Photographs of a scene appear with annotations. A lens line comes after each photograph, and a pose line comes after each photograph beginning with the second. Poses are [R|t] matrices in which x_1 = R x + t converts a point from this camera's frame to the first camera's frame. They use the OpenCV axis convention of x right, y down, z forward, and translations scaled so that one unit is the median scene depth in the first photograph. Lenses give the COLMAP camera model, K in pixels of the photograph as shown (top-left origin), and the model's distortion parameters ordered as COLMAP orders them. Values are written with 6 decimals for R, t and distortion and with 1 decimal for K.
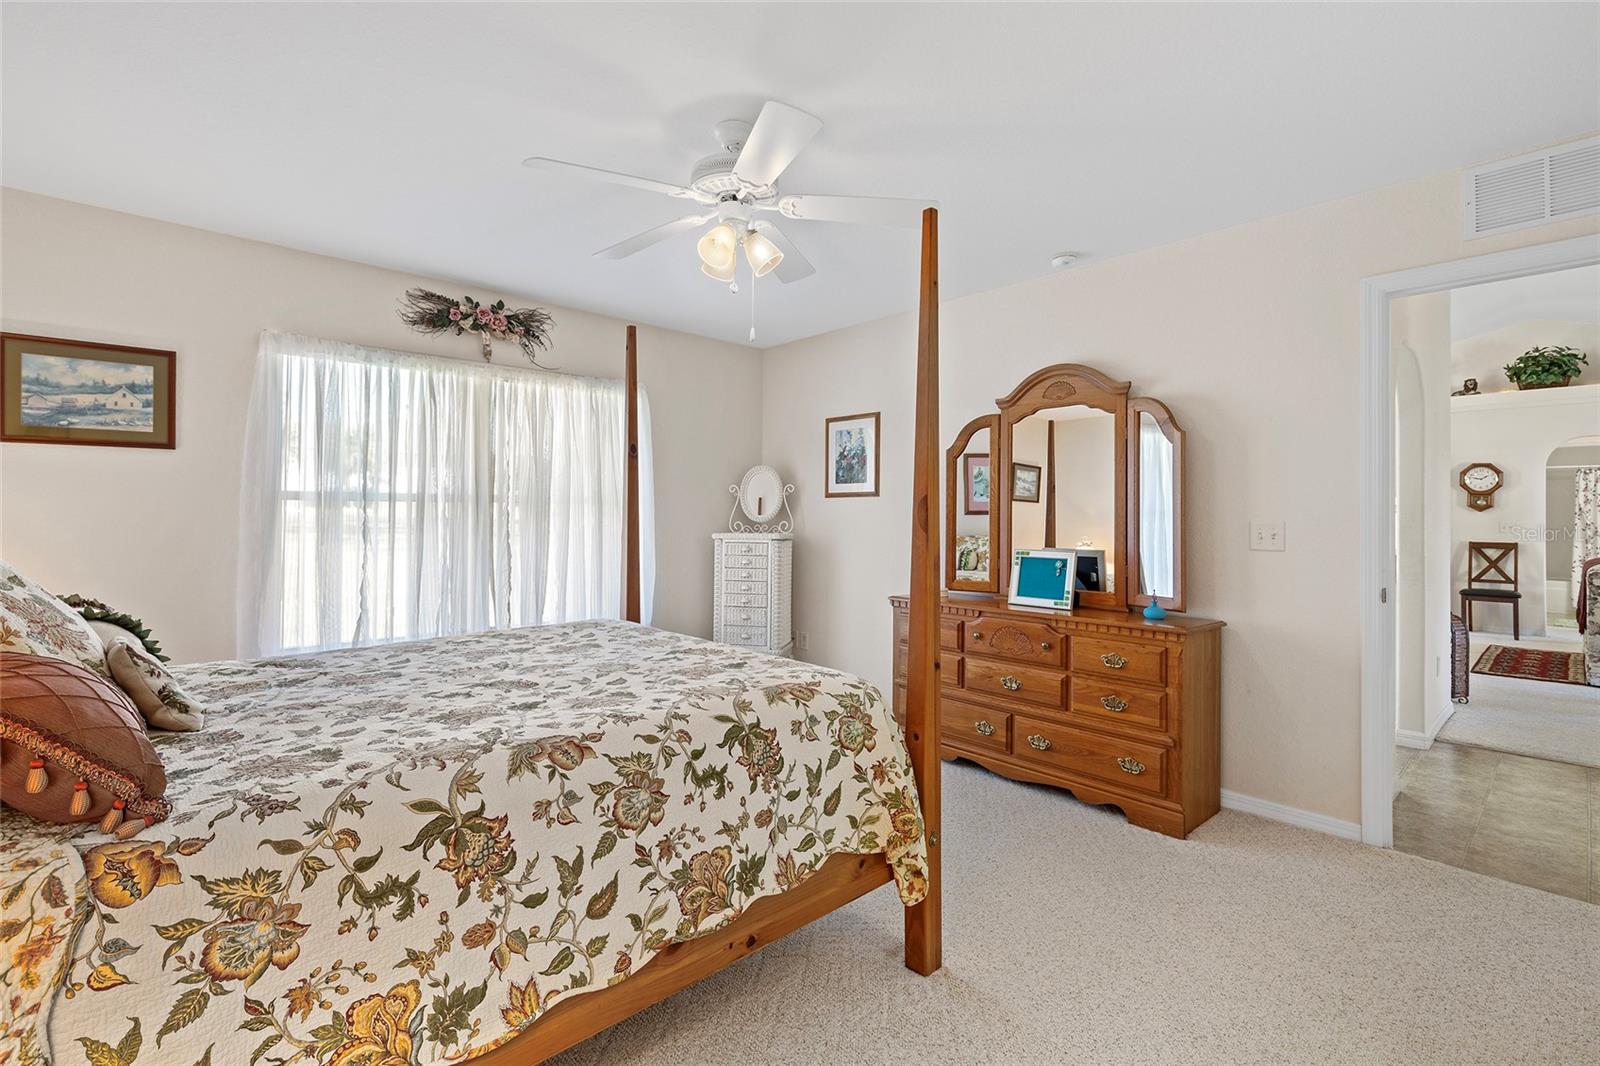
lens RADIAL K [[718.1, 0, 796.7], [0, 718.1, 519.8], [0, 0, 1]] dist [0.001910, -0.000618]
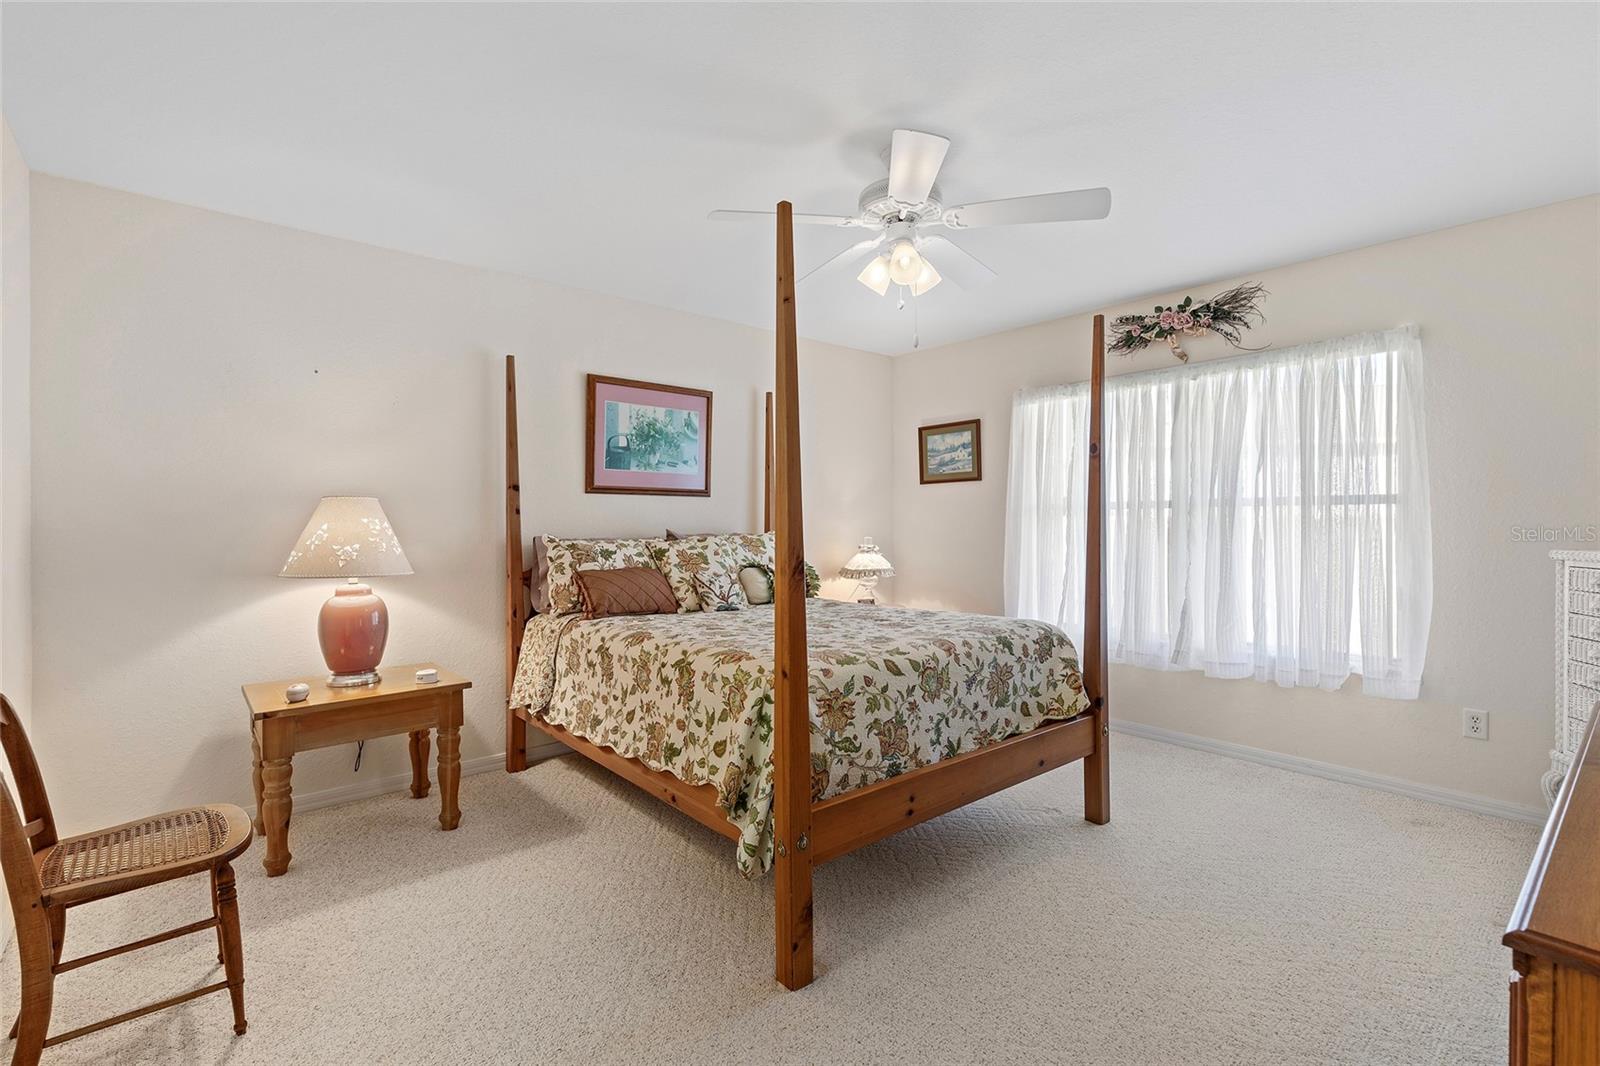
lens RADIAL K [[718.1, 0, 796.2], [0, 718.1, 529.3], [0, 0, 1]] dist [0.001910, -0.000618]
pose [[-0.034665, 0.005576, -0.999383, 1.424694], [-0.000817, 0.999984, 0.005608, 0.000715], [0.999399, 0.001010, -0.034659, 1.280868]]
